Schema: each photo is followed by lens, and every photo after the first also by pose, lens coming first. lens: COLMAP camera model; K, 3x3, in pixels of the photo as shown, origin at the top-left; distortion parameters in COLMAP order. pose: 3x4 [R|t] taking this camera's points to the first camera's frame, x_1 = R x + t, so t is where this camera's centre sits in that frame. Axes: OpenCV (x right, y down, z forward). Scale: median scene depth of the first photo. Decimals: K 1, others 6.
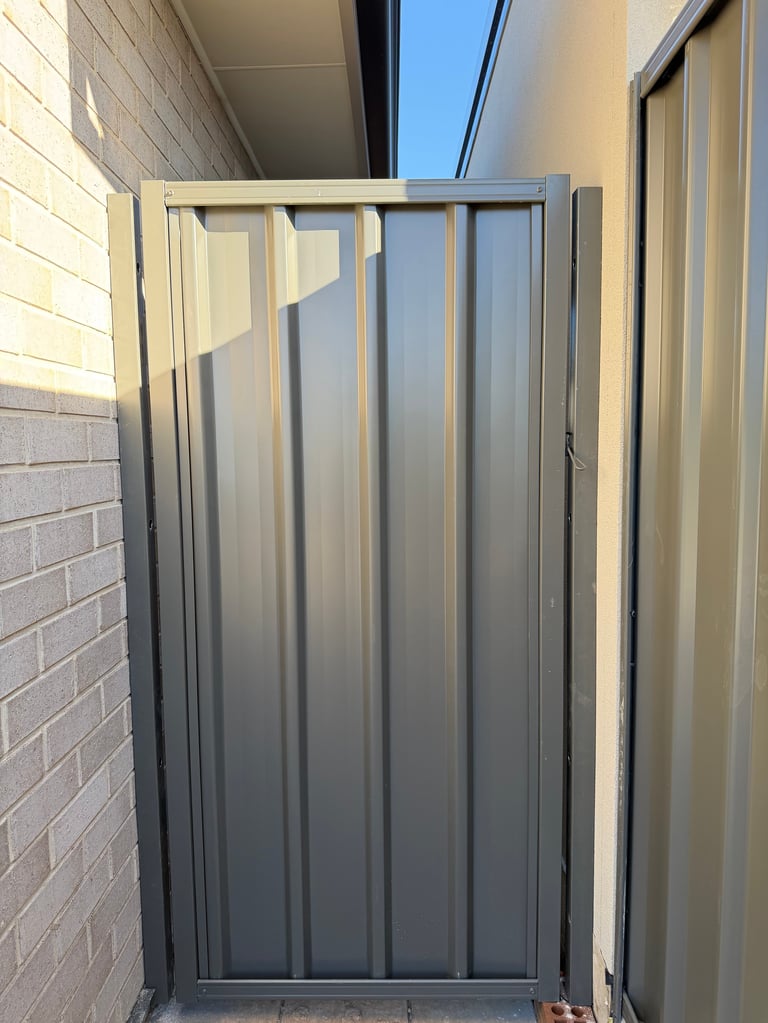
lens RADIAL K [[726.1, 0, 379.9], [0, 726.1, 507.5], [0, 0, 1]] dist [0.033870, -0.052918]
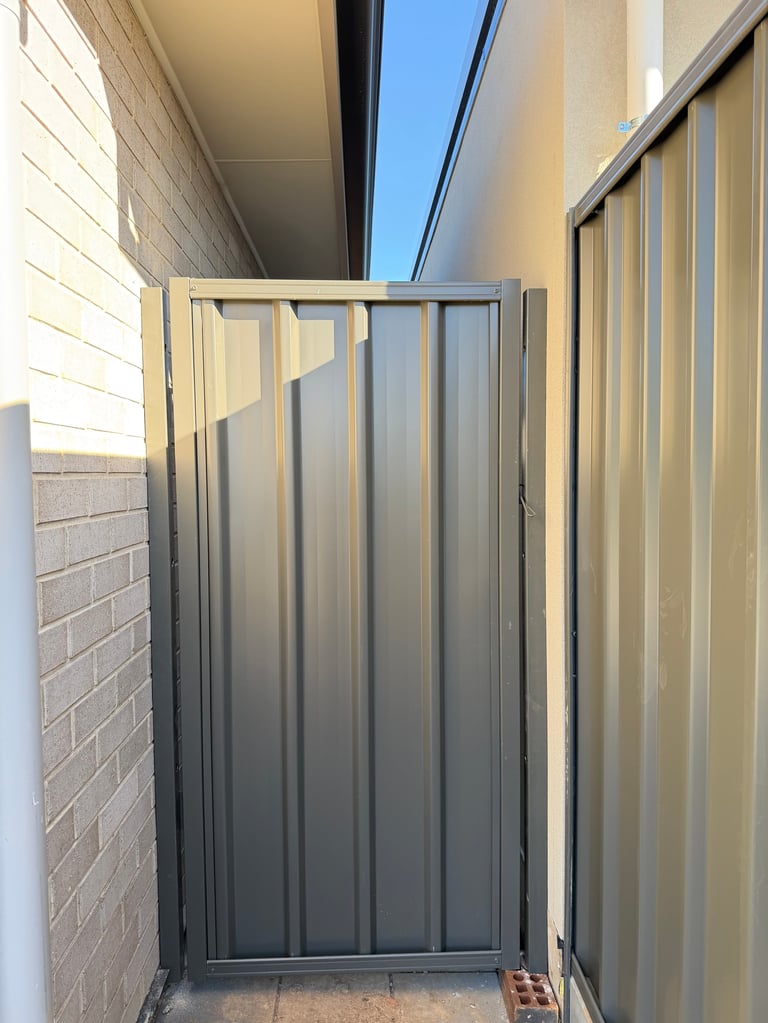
lens RADIAL K [[714.4, 0, 384.0], [0, 714.4, 511.5], [0, 0, 1]] dist [0.072440, -0.106617]
pose [[0.998717, -0.000050, 0.050647, -0.033285], [0.001892, 0.999338, -0.036325, -0.016446], [-0.050611, 0.036374, 0.998056, -0.193526]]
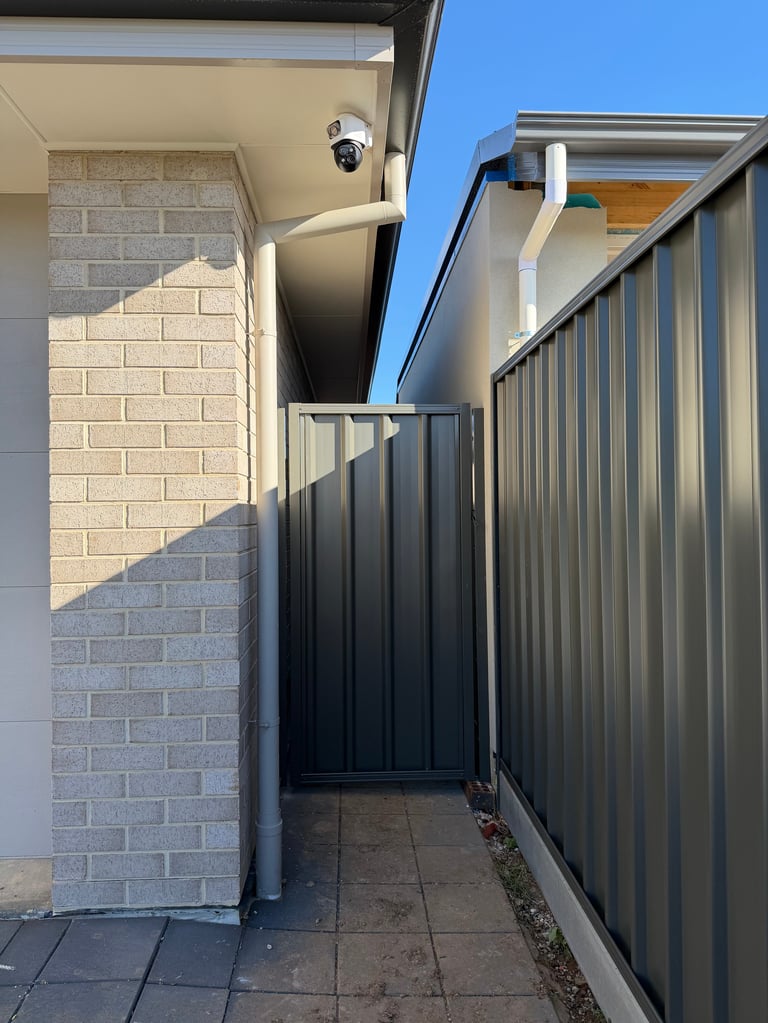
lens RADIAL K [[726.1, 0, 379.9], [0, 726.1, 507.5], [0, 0, 1]] dist [0.033870, -0.052918]
pose [[0.998082, 0.000486, 0.061905, -0.177291], [0.005121, 0.995894, -0.090387, 0.096128], [-0.061694, 0.090531, 0.993981, -1.287808]]
